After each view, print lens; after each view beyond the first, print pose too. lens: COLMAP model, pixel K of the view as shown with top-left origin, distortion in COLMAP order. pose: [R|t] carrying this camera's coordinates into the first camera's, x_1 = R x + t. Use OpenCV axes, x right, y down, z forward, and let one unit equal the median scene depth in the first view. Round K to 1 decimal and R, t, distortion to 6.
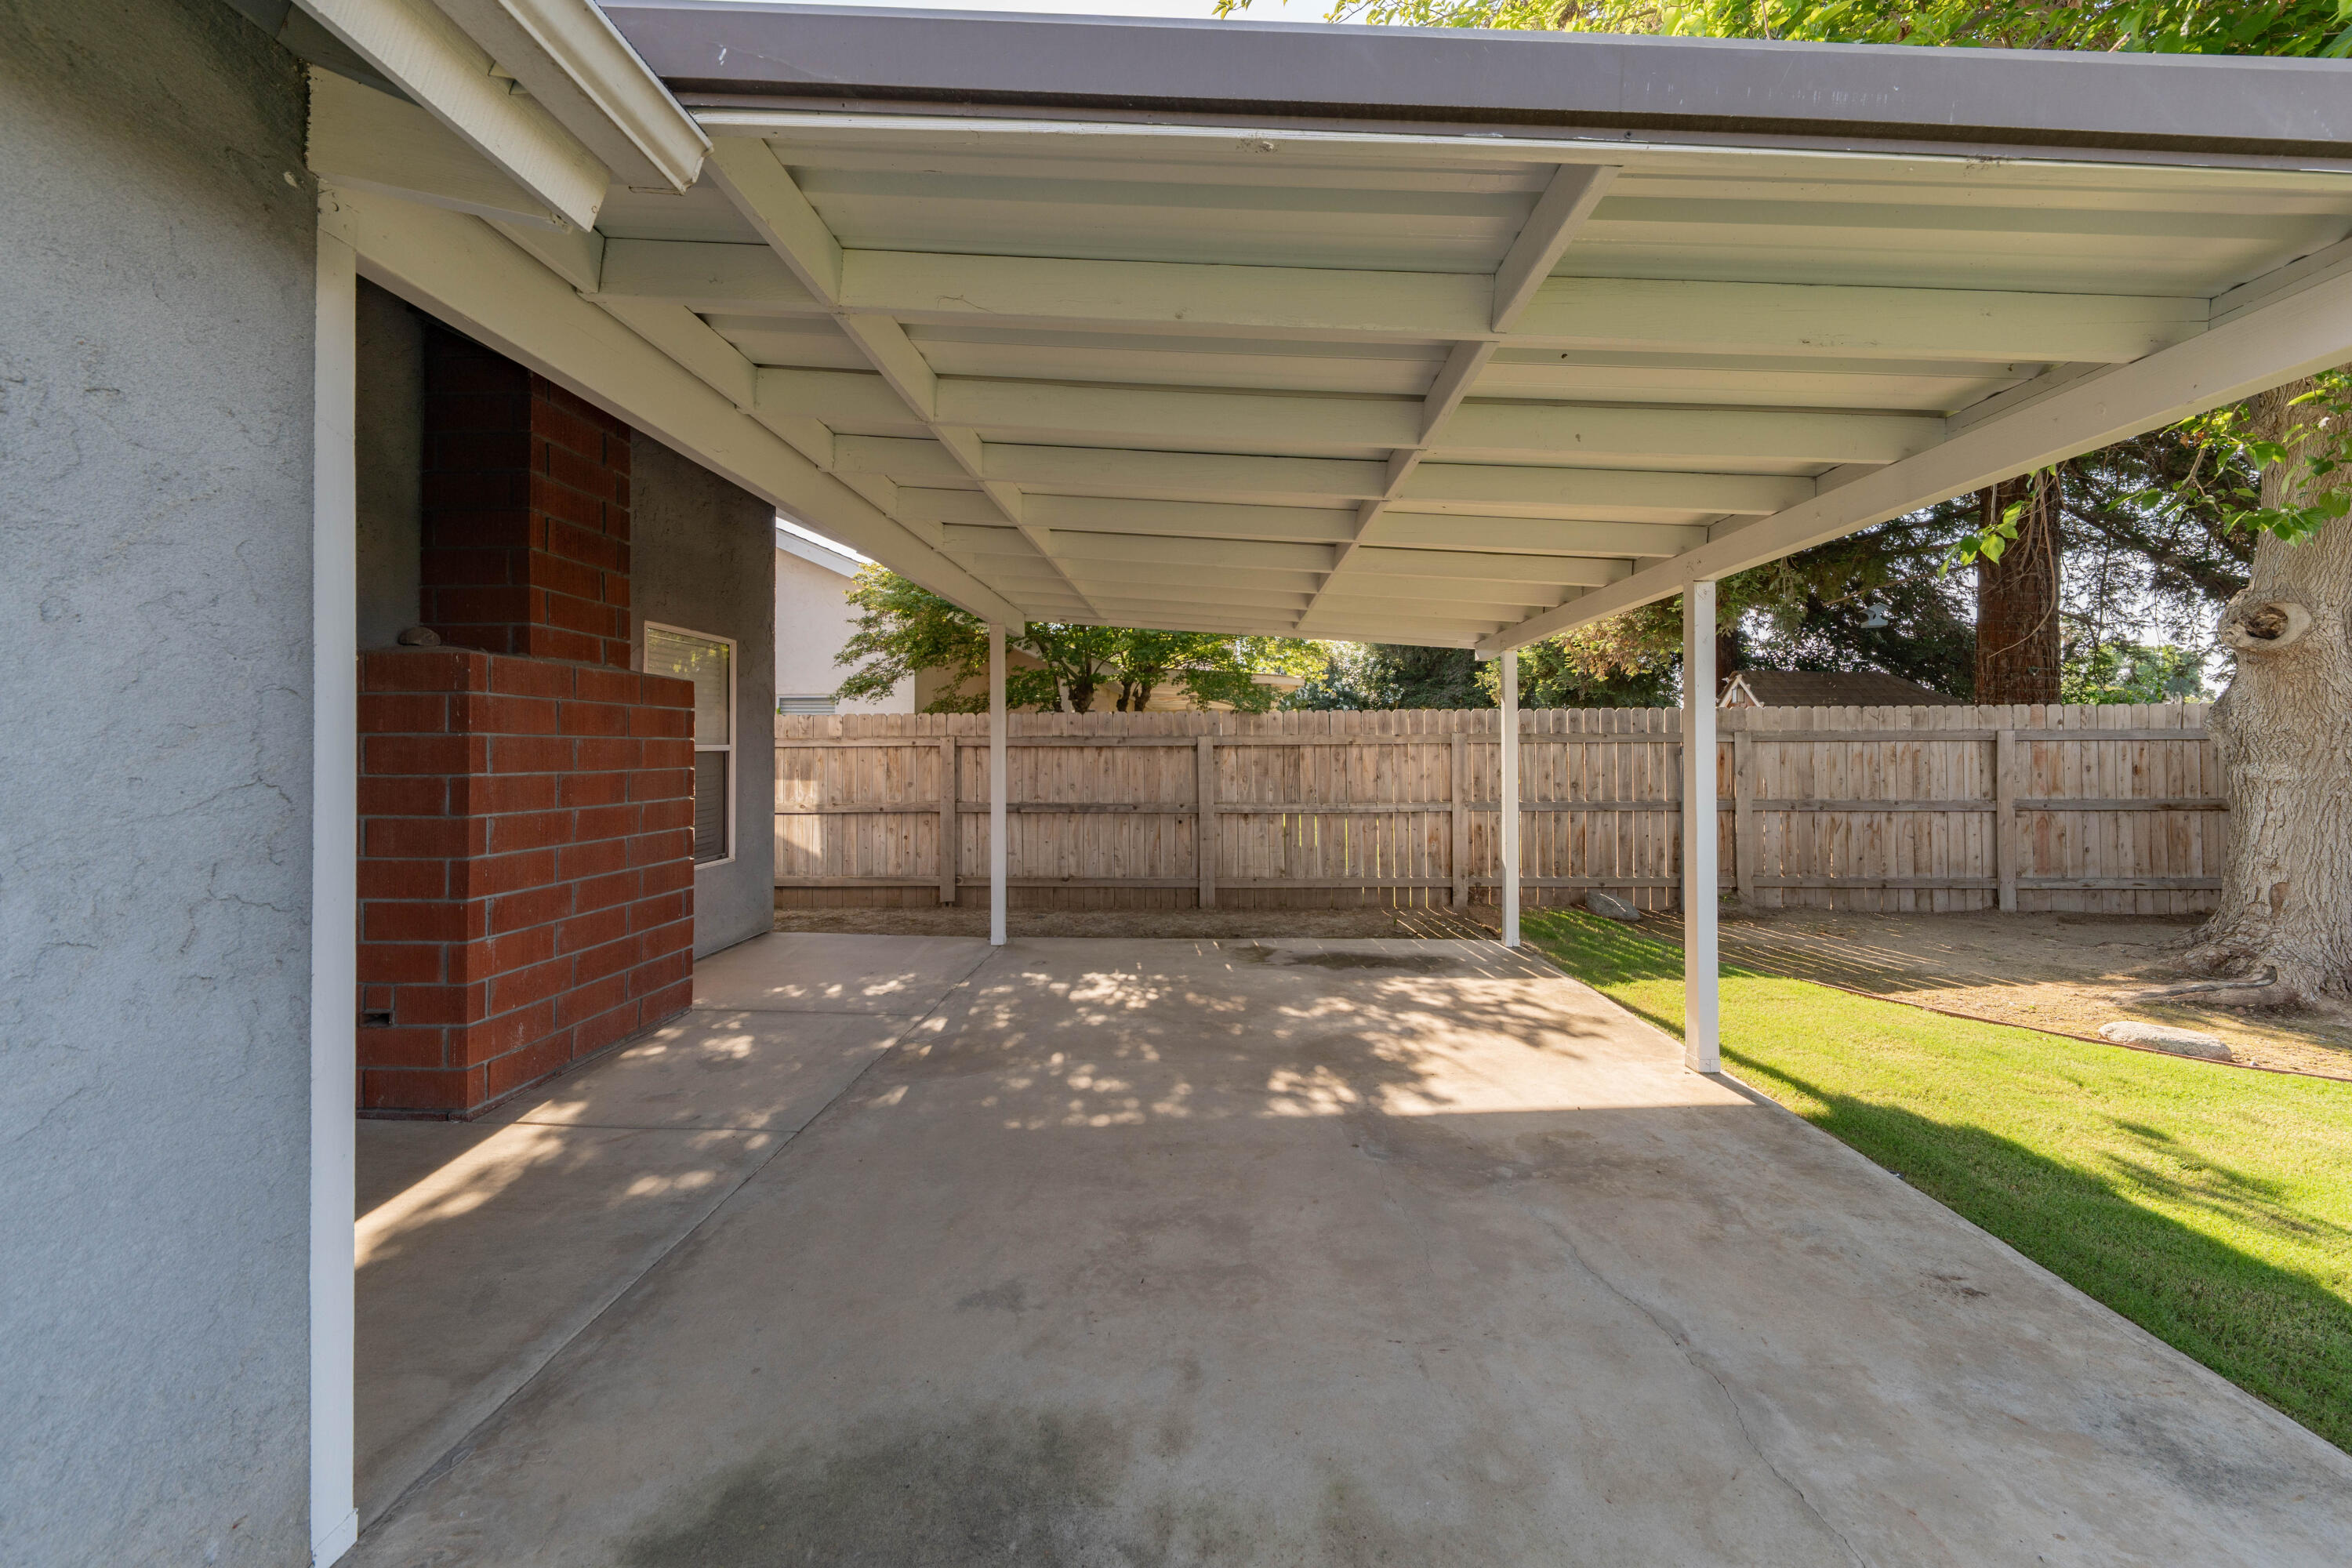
lens RADIAL K [[791.9, 0, 1246.0], [0, 791.9, 746.7], [0, 0, 1]] dist [-0.010996, -0.000075]
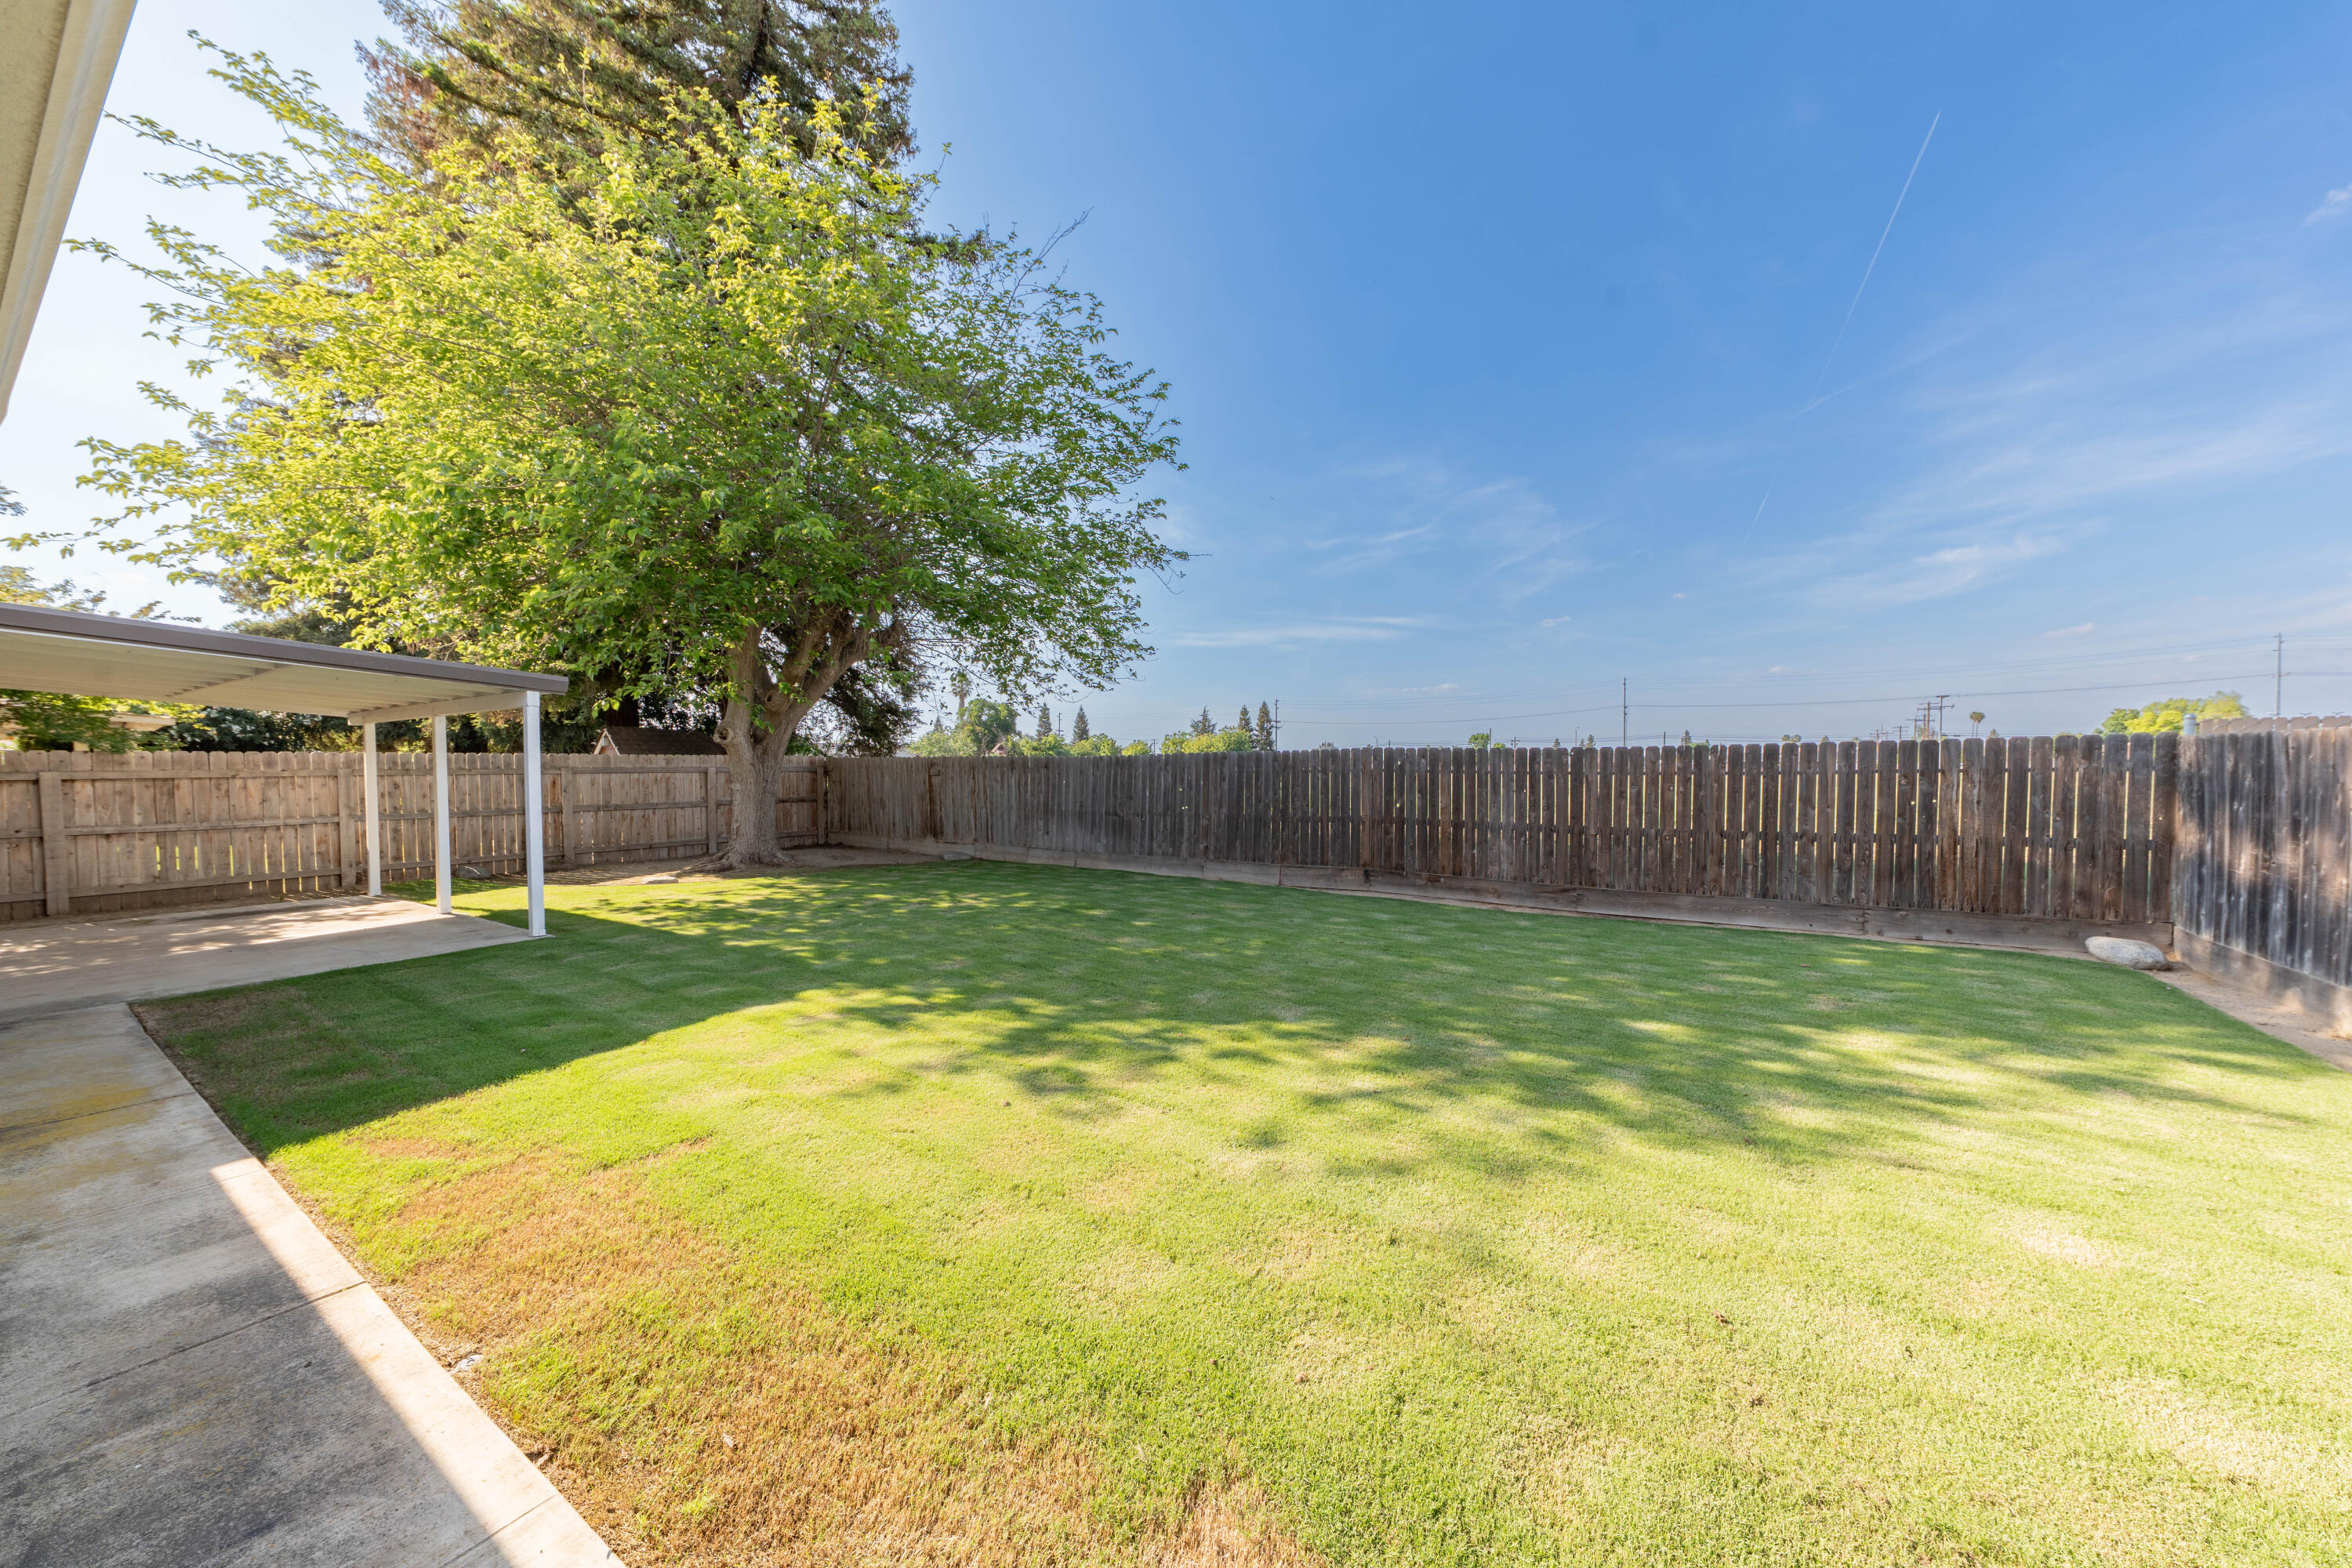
lens RADIAL K [[791.9, 0, 1178.6], [0, 791.9, 786.9], [0, 0, 1]] dist [-0.010996, -0.000075]
pose [[0.551687, -0.023264, 0.833727, -0.091309], [-0.003724, 0.999532, 0.030354, -0.034862], [-0.834043, -0.019851, 0.551342, -1.138508]]
